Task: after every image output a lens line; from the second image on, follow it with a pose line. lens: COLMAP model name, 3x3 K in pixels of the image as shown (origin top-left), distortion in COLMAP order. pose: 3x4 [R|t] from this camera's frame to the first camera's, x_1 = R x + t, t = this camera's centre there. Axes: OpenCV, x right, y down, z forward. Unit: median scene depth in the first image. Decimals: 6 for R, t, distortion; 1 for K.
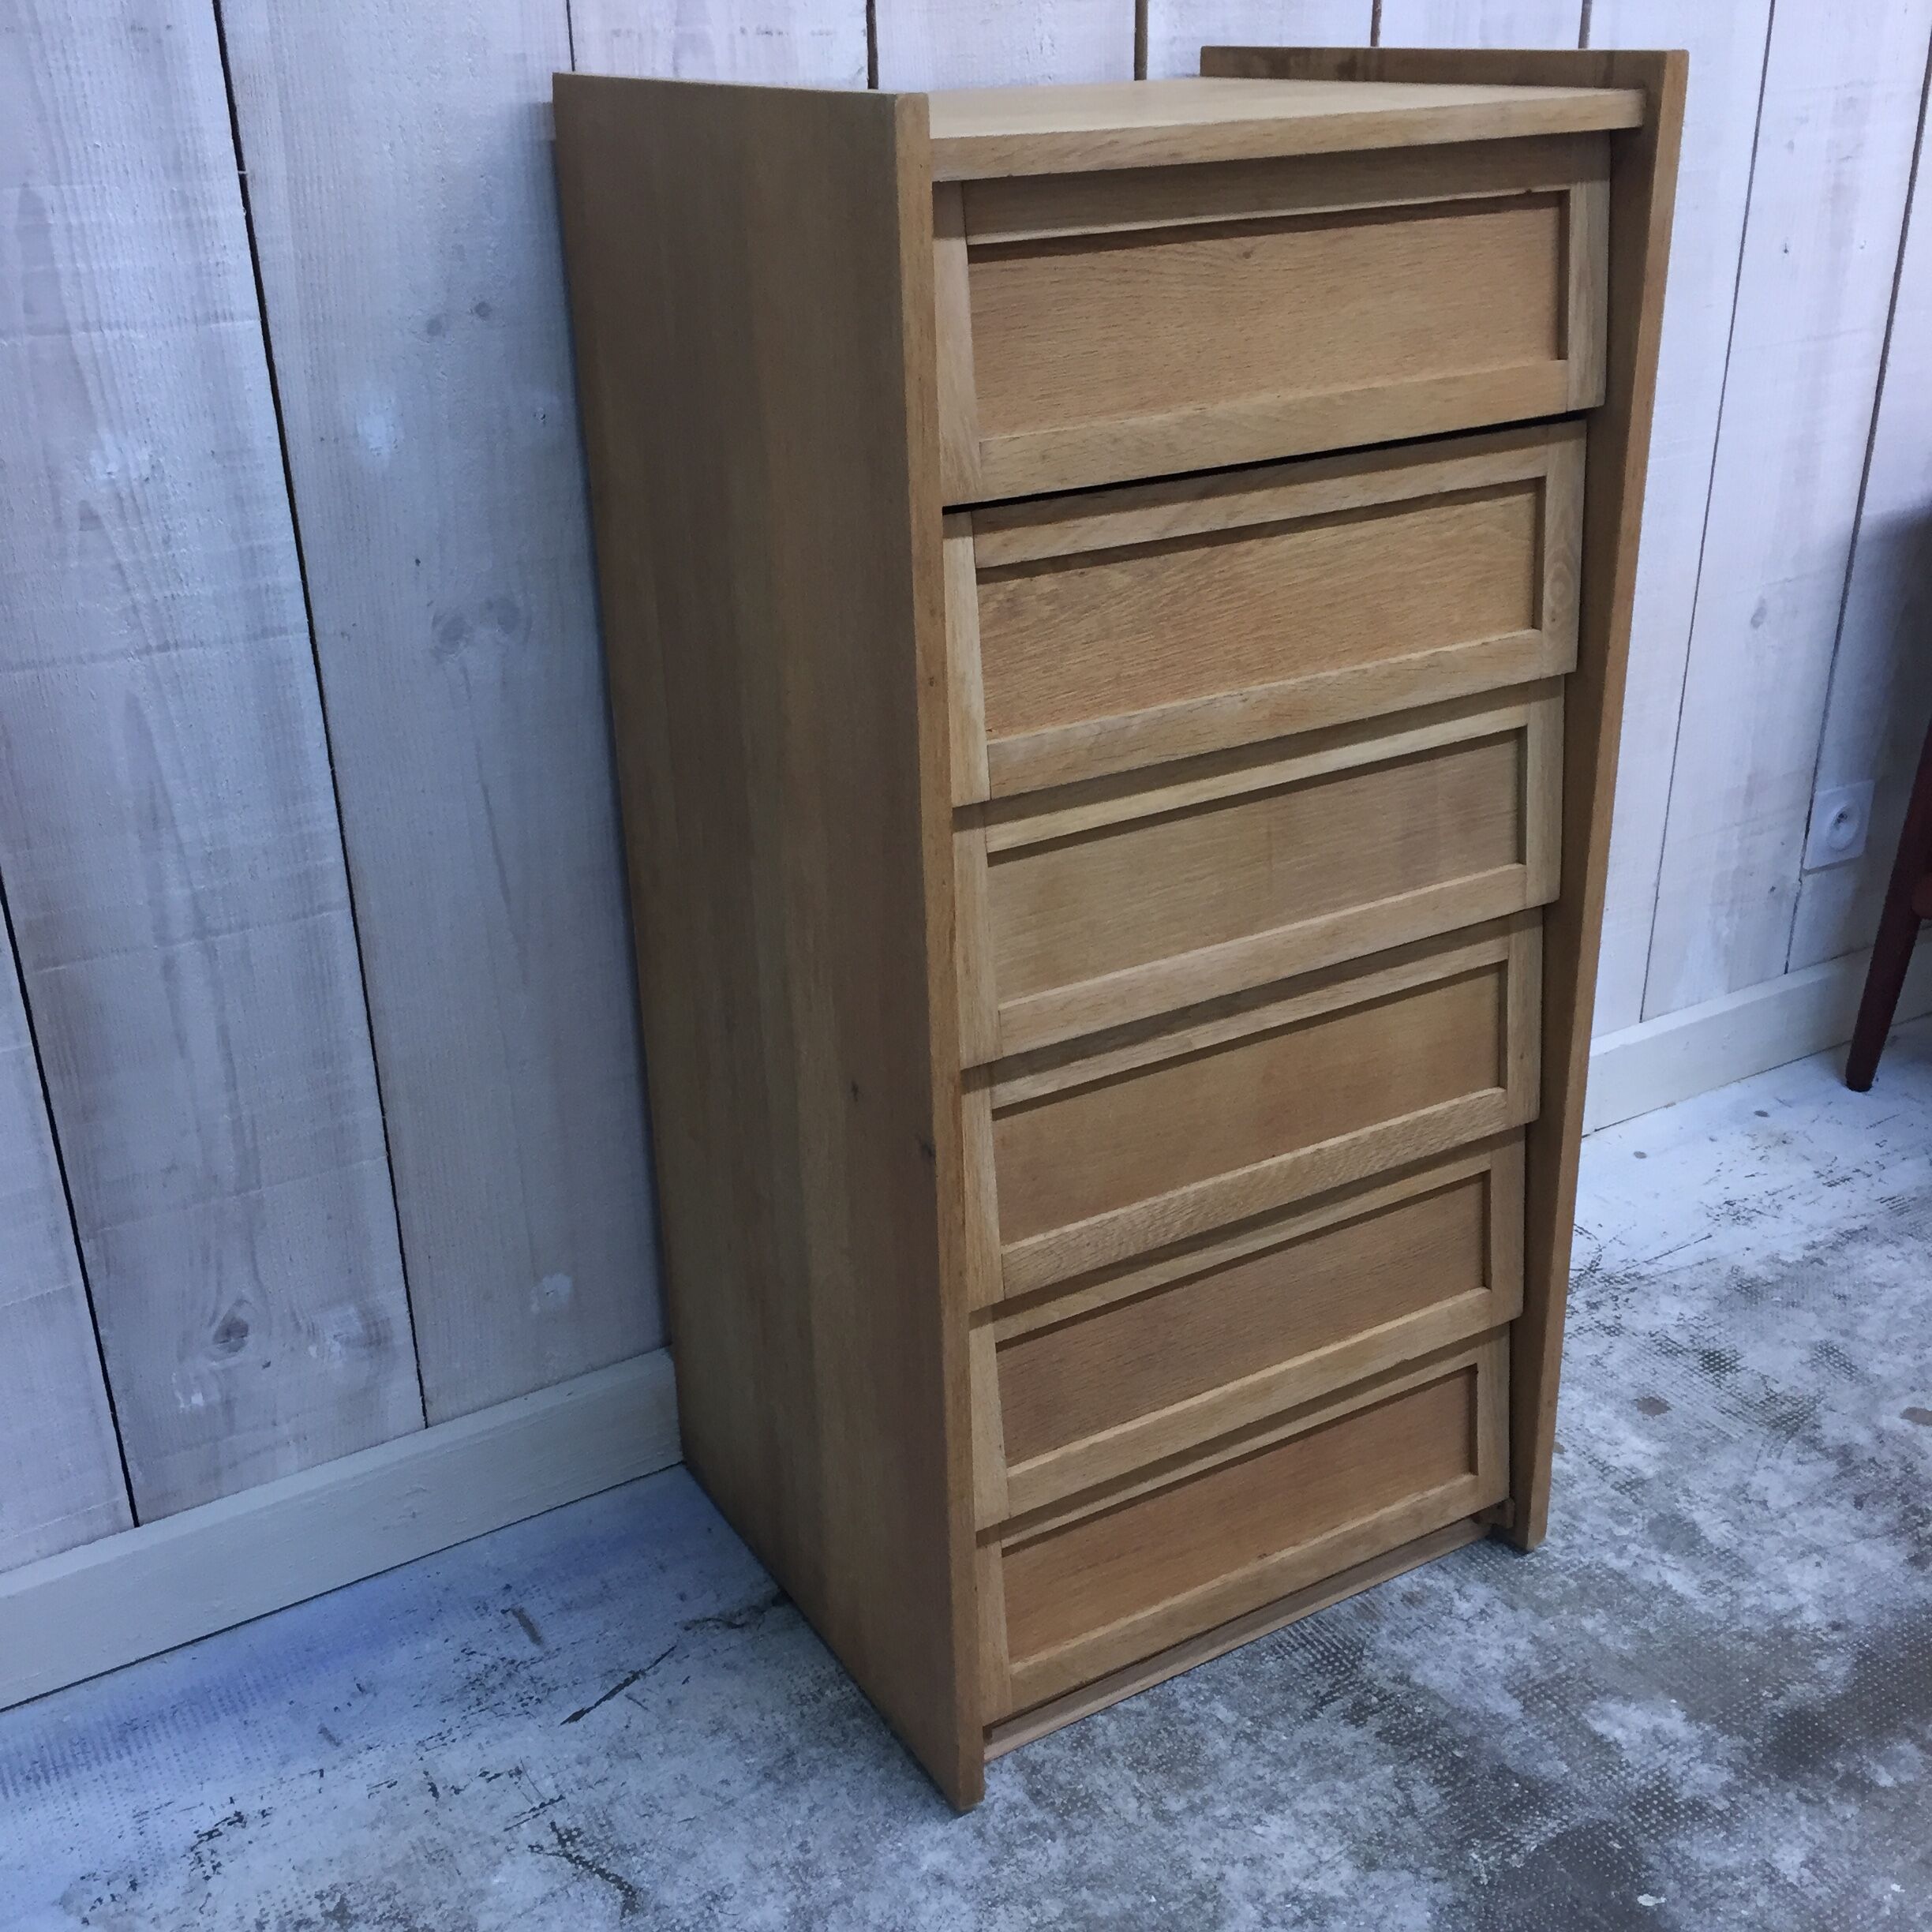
lens RADIAL K [[2214.0, 0, 976.8], [0, 2214.0, 969.8], [0, 0, 1]] dist [0.100304, -0.162268]
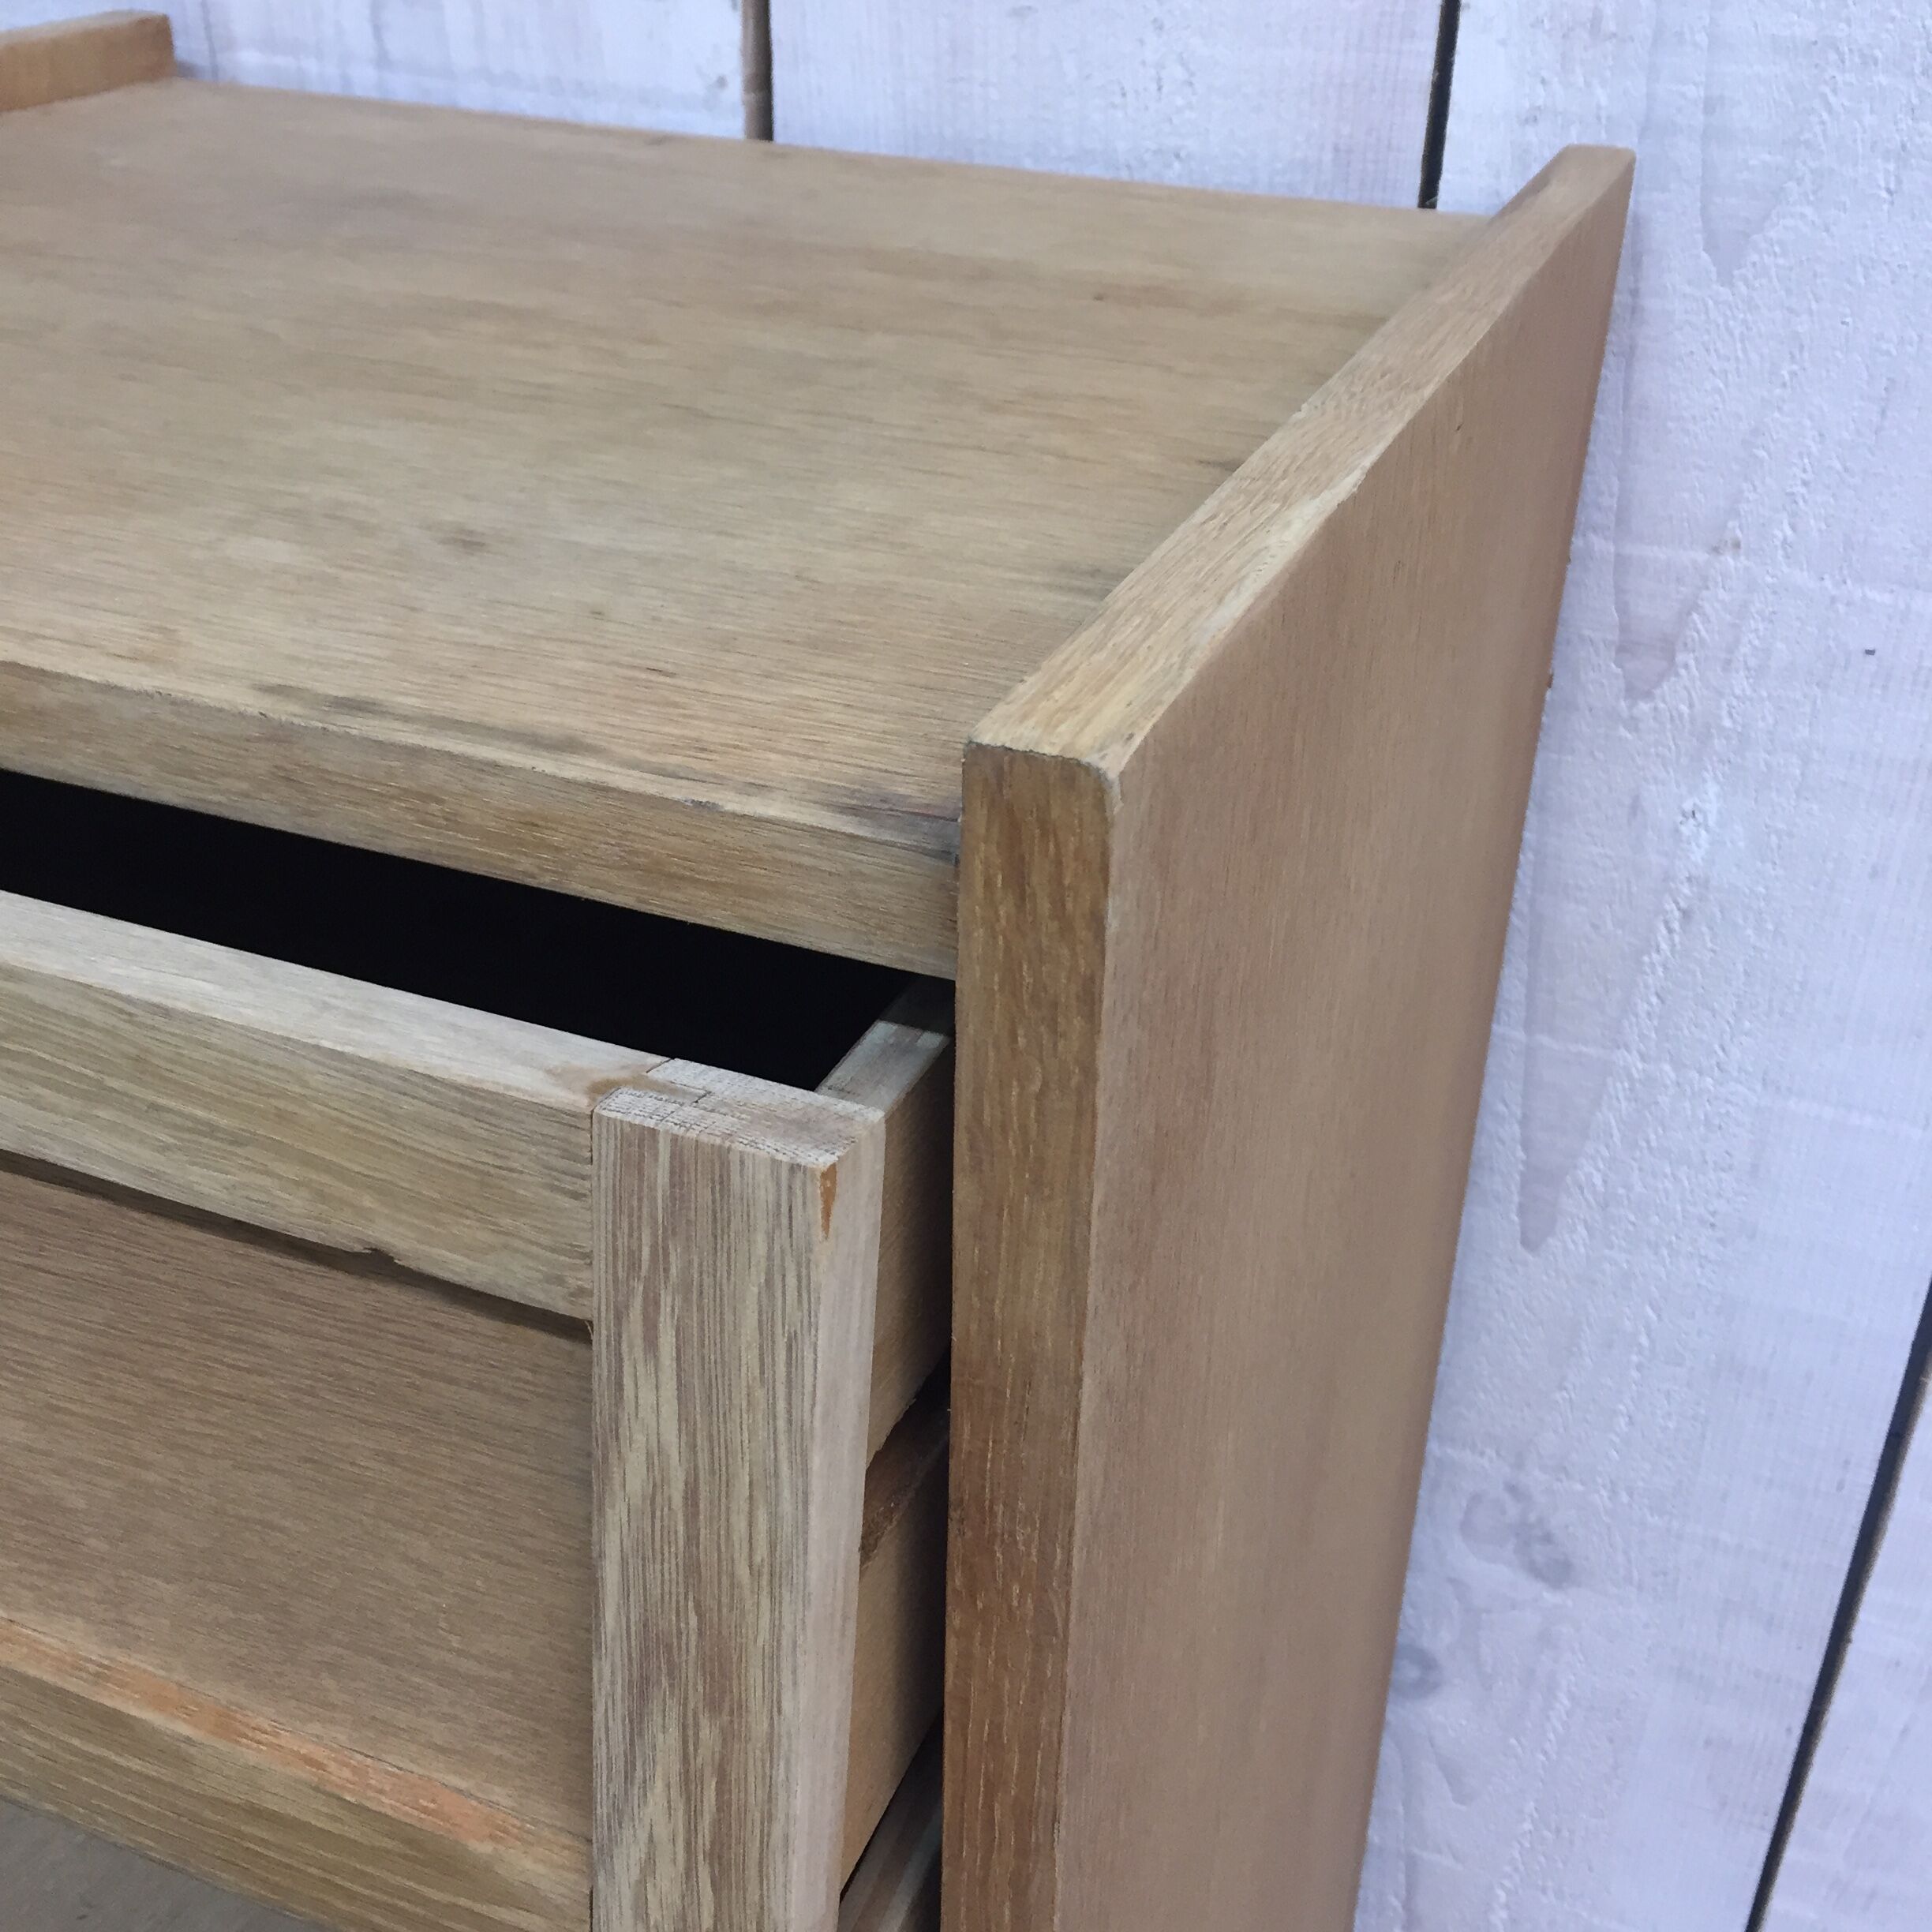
lens RADIAL K [[2246.3, 0, 983.1], [0, 2246.3, 973.0], [0, 0, 1]] dist [0.059428, -0.061080]
pose [[0.607819, 0.428898, -0.668283, 0.427196], [-0.356013, 0.899452, 0.253458, -0.413009], [0.709796, 0.083861, 0.699397, 0.797483]]
